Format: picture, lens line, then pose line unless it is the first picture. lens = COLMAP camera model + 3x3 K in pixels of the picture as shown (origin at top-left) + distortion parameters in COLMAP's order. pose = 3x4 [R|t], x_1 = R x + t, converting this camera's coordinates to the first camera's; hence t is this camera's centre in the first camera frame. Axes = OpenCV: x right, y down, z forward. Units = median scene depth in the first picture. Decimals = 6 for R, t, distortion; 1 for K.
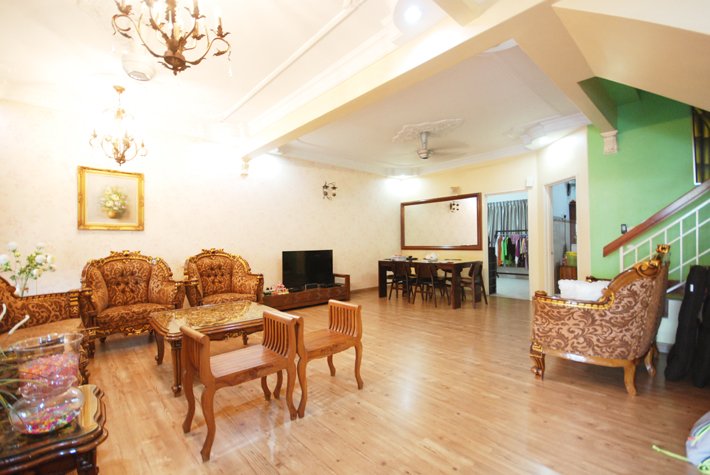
lens RADIAL K [[313.4, 0, 353.1], [0, 313.4, 241.8], [0, 0, 1]] dist [0.000851, 0.000036]
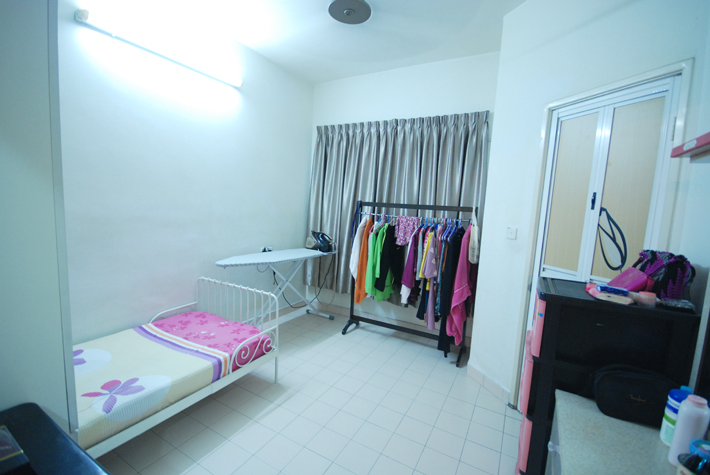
lens RADIAL K [[313.4, 0, 356.6], [0, 313.4, 239.5], [0, 0, 1]] dist [0.000851, 0.000036]
pose [[0.940024, 0.038715, 0.338905, 0.346918], [-0.073236, 0.993275, 0.089670, -0.025219], [-0.333154, -0.109112, 0.936538, 0.689181]]
